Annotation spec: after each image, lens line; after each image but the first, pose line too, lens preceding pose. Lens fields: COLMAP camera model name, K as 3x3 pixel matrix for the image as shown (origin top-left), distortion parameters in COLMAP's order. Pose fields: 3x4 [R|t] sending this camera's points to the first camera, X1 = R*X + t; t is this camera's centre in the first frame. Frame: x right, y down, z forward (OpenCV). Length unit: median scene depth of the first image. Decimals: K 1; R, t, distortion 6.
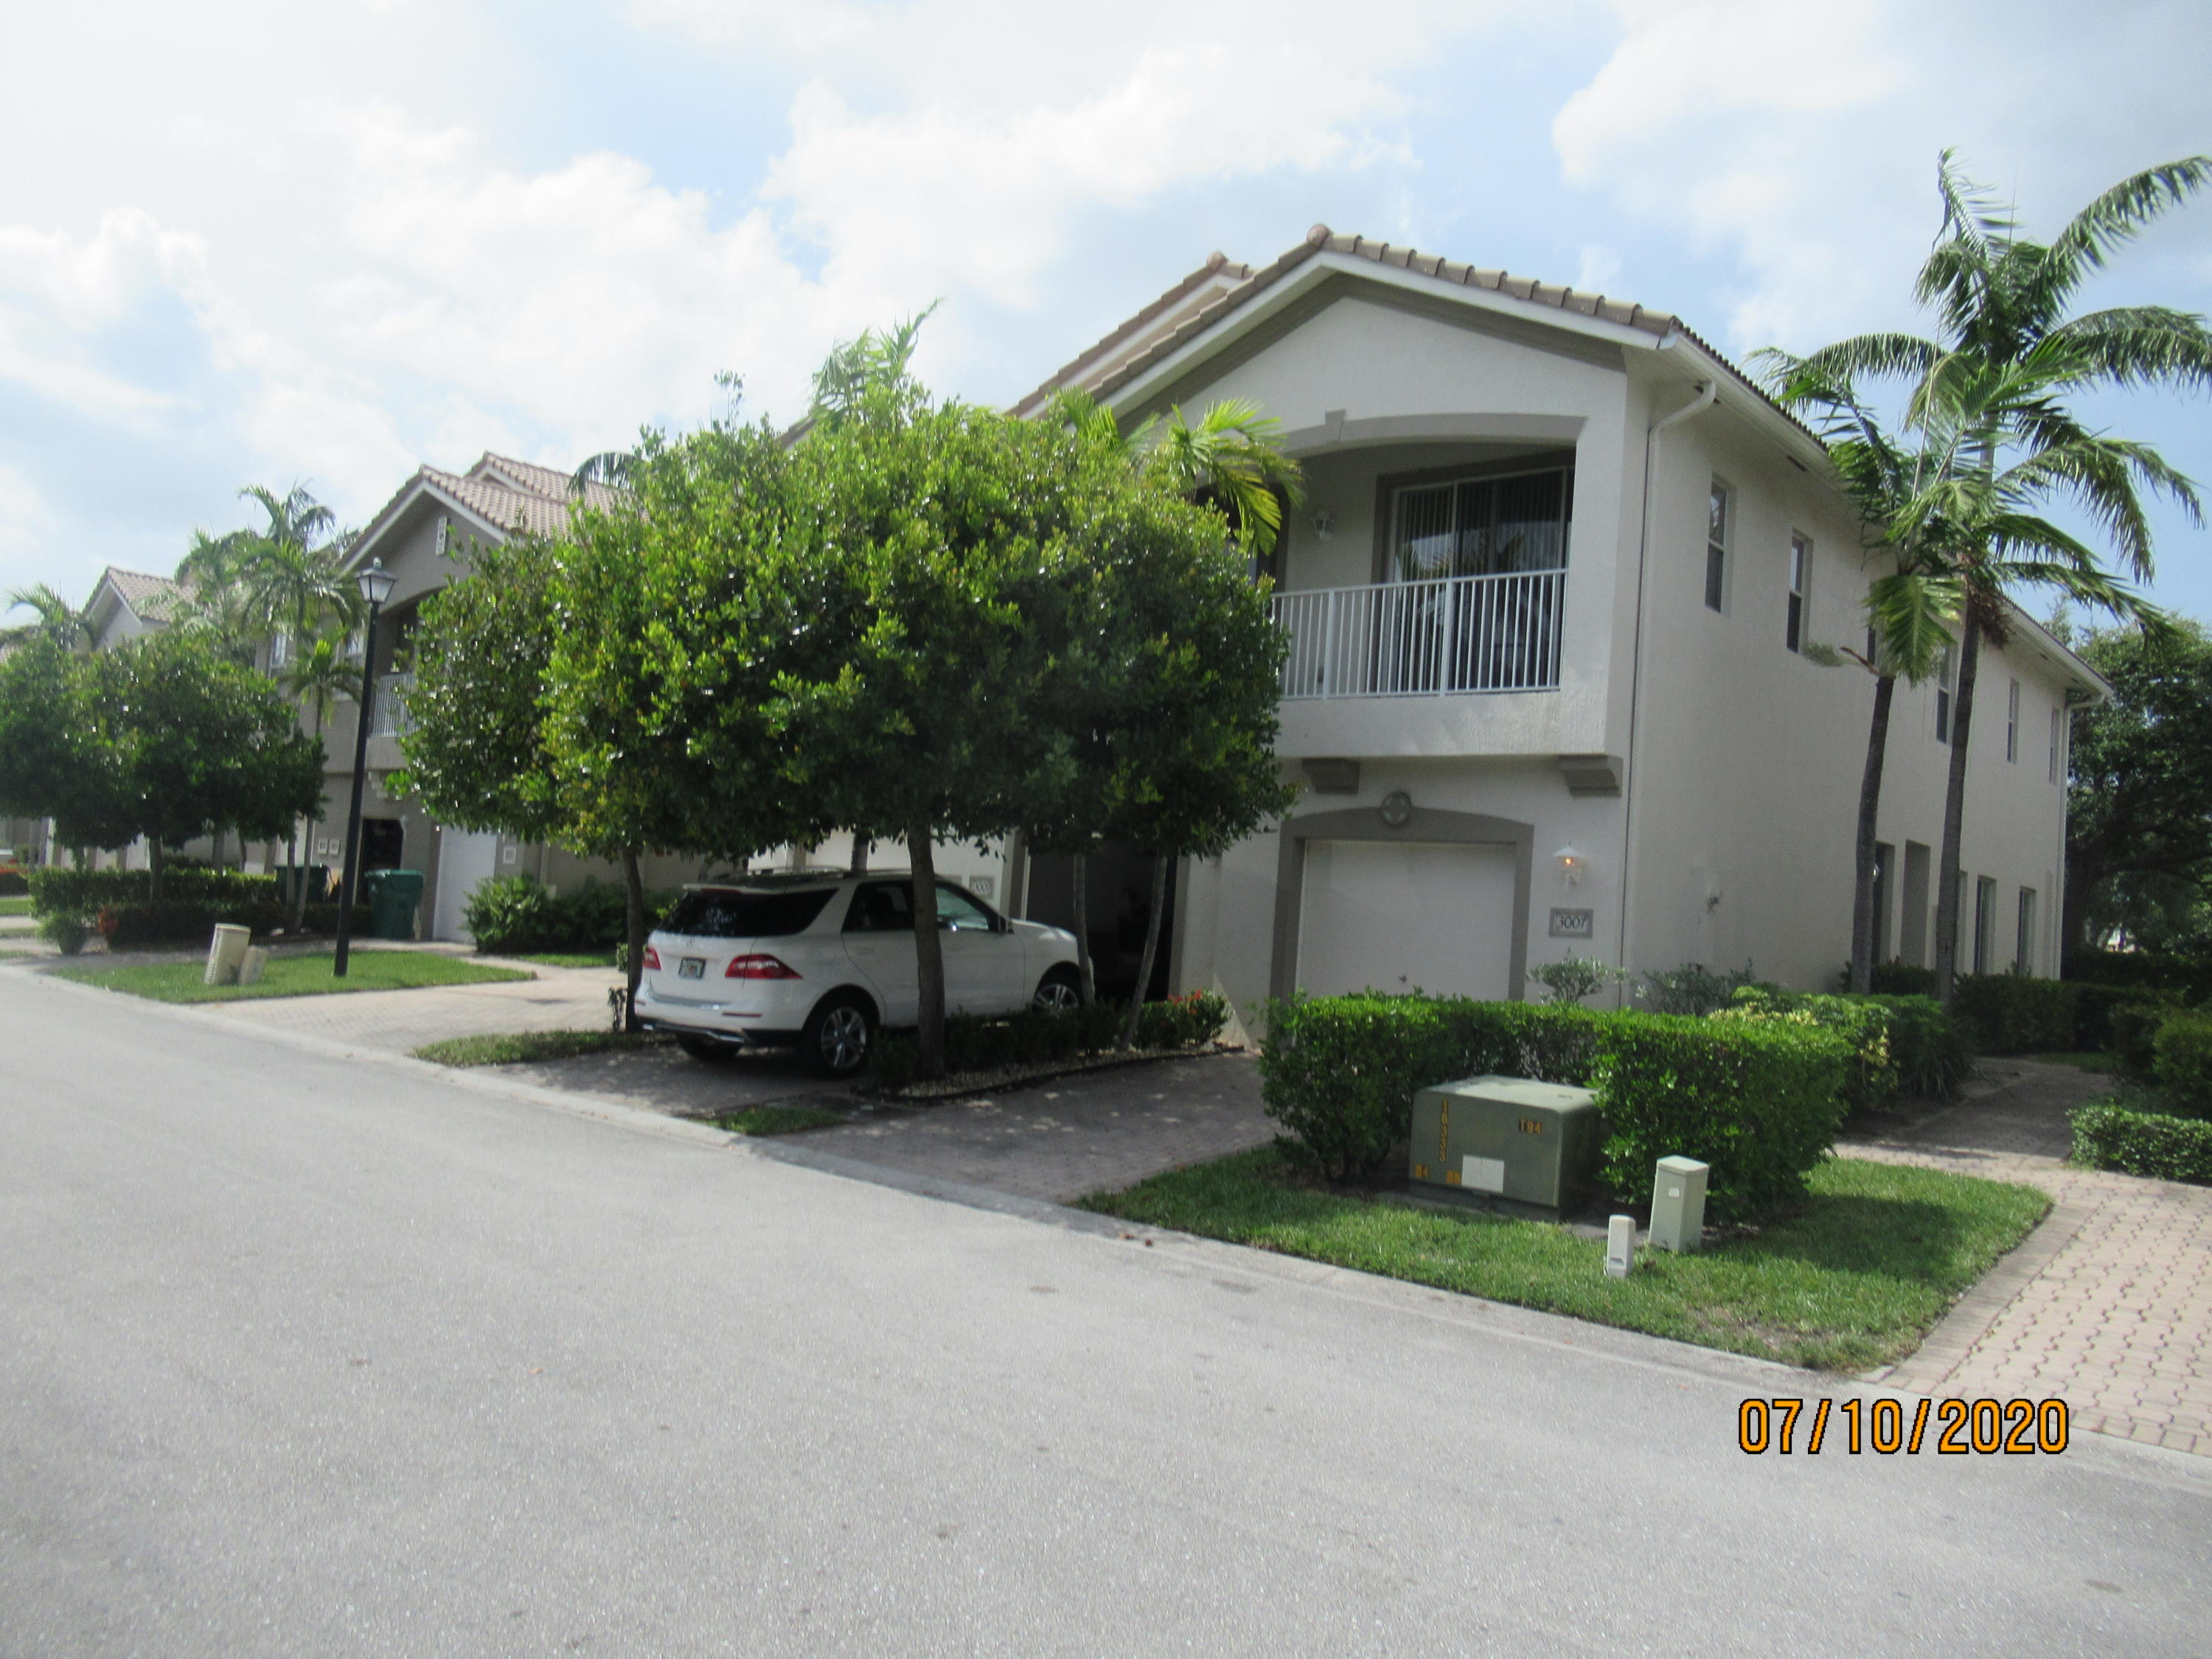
lens RADIAL K [[1649.9, 0, 1108.1], [0, 1649.9, 826.5], [0, 0, 1]] dist [0.007584, -0.010356]
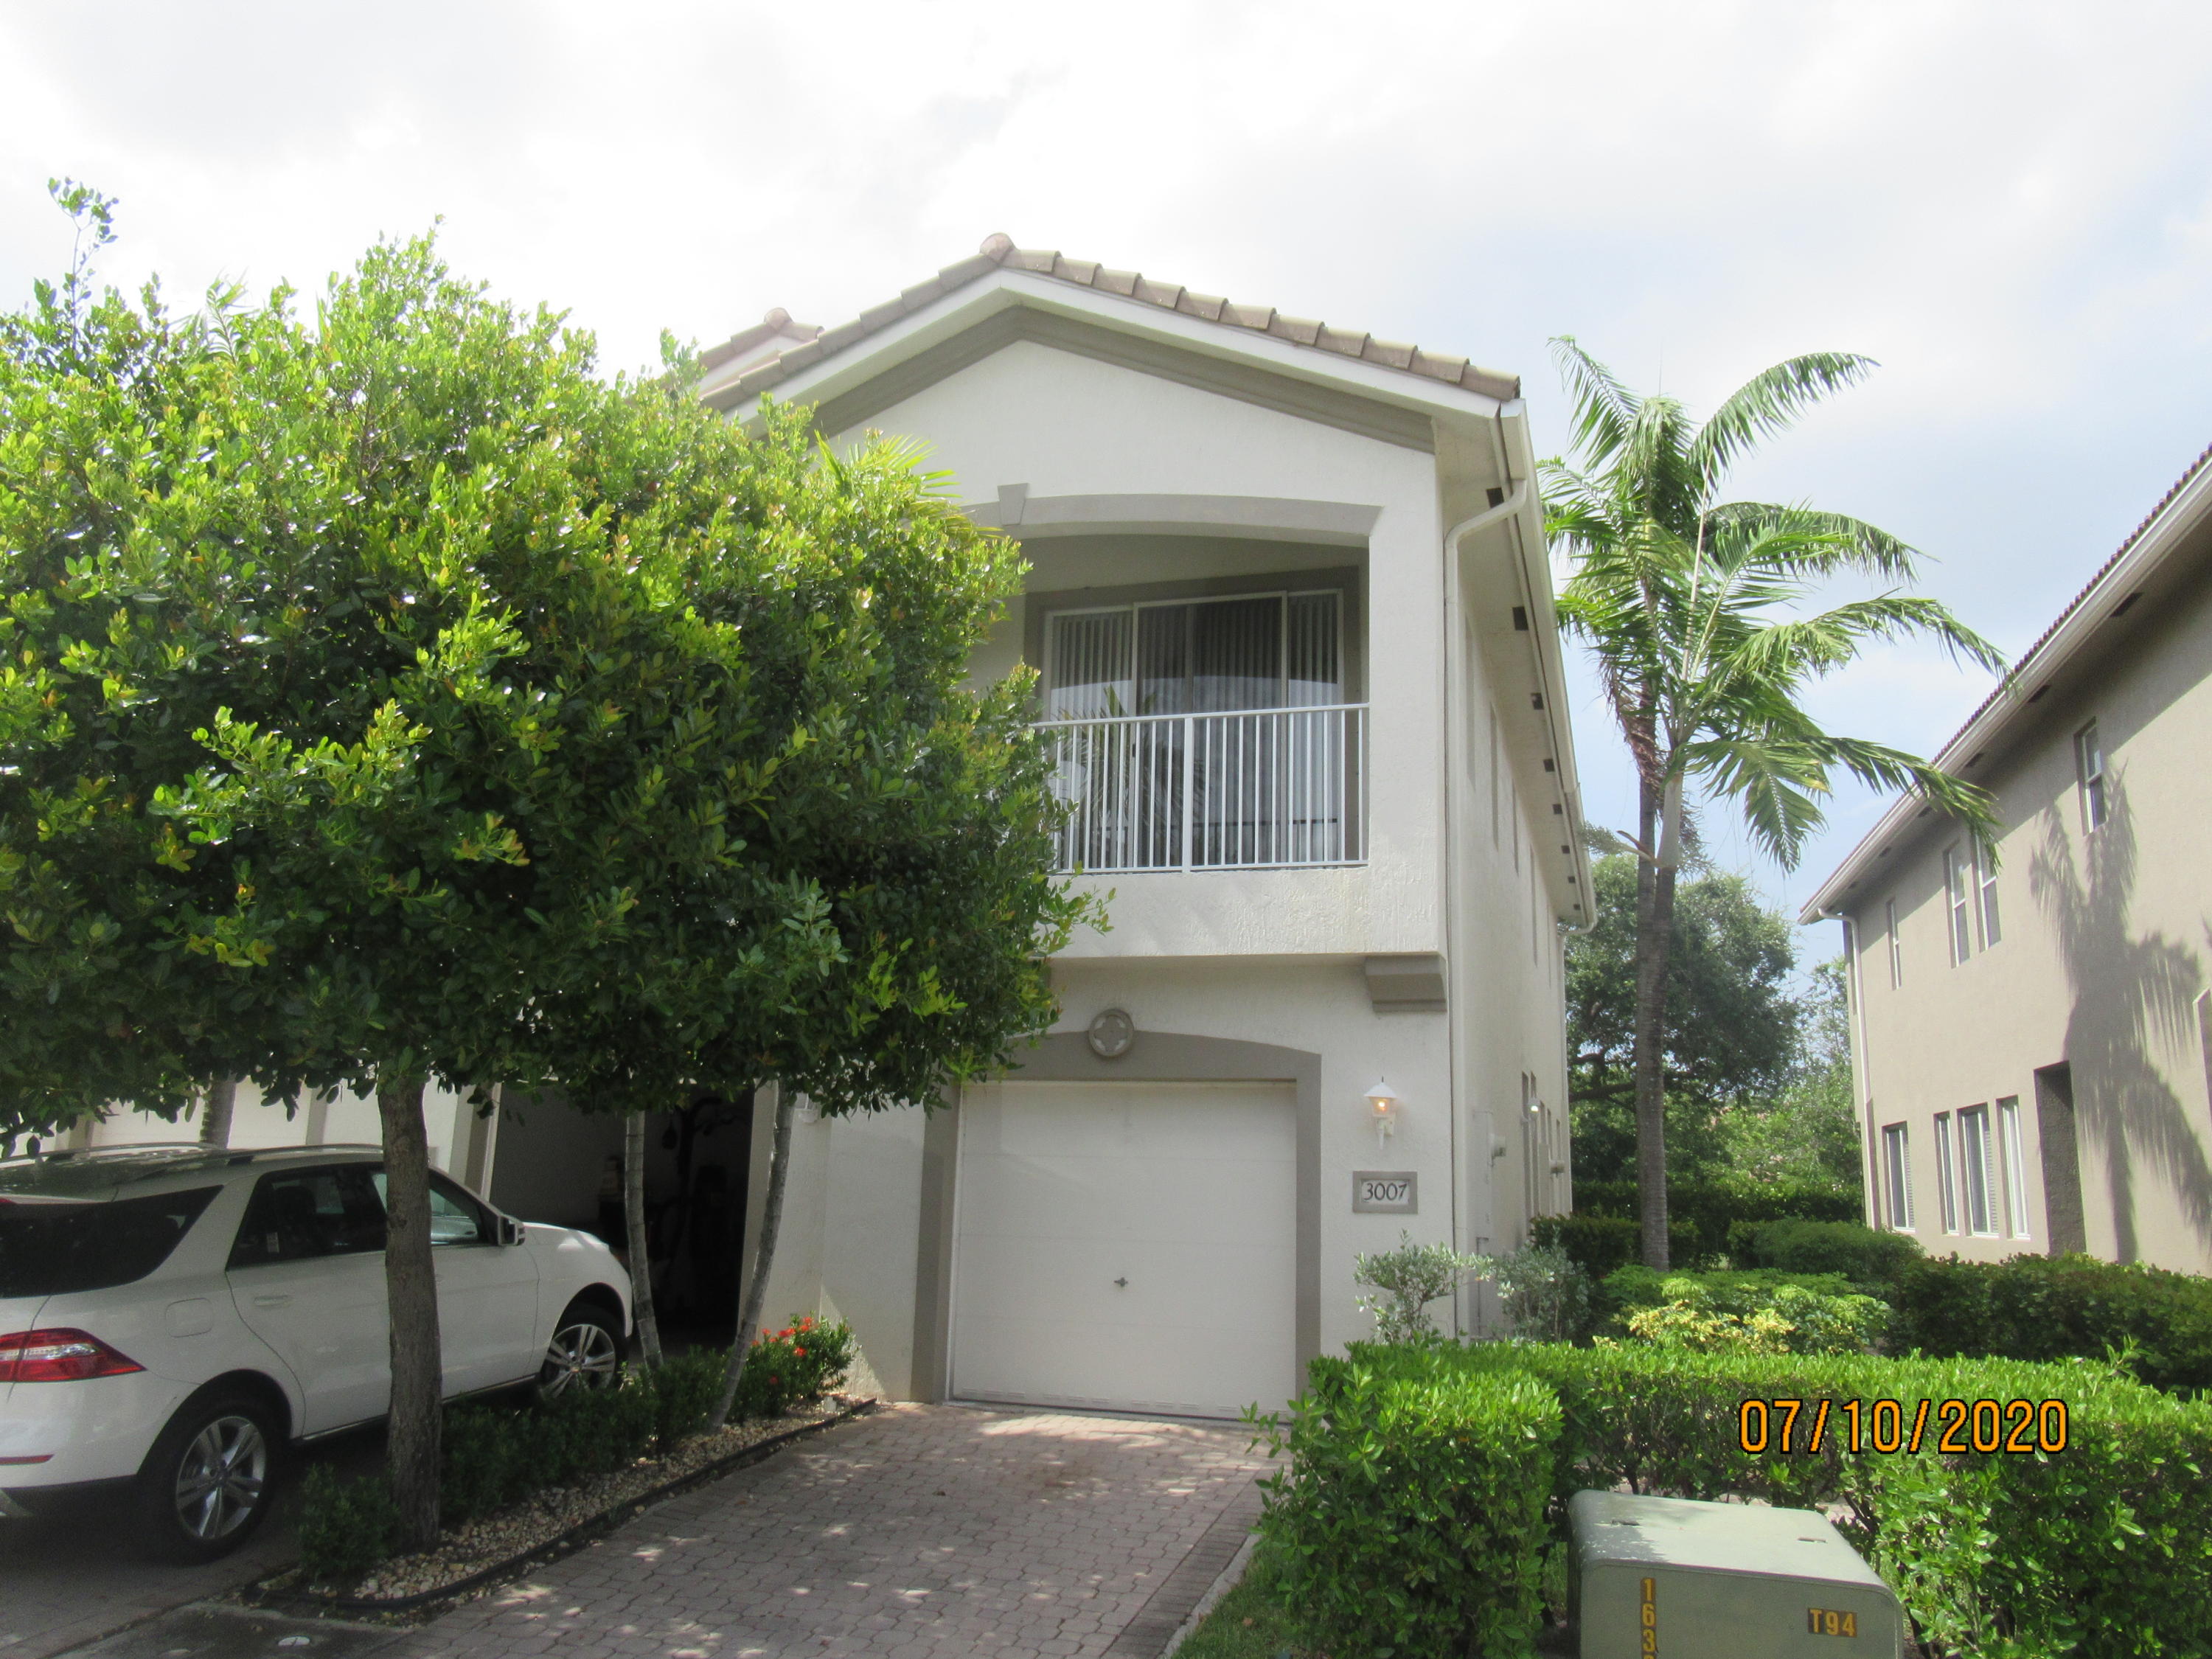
lens RADIAL K [[1649.9, 0, 1102.7], [0, 1649.9, 832.1], [0, 0, 1]] dist [0.007584, -0.010356]
pose [[0.921477, 0.041360, 0.386225, -0.114643], [0.014078, 0.990106, -0.139615, 0.002370], [-0.388178, 0.134090, 0.911777, 0.389072]]
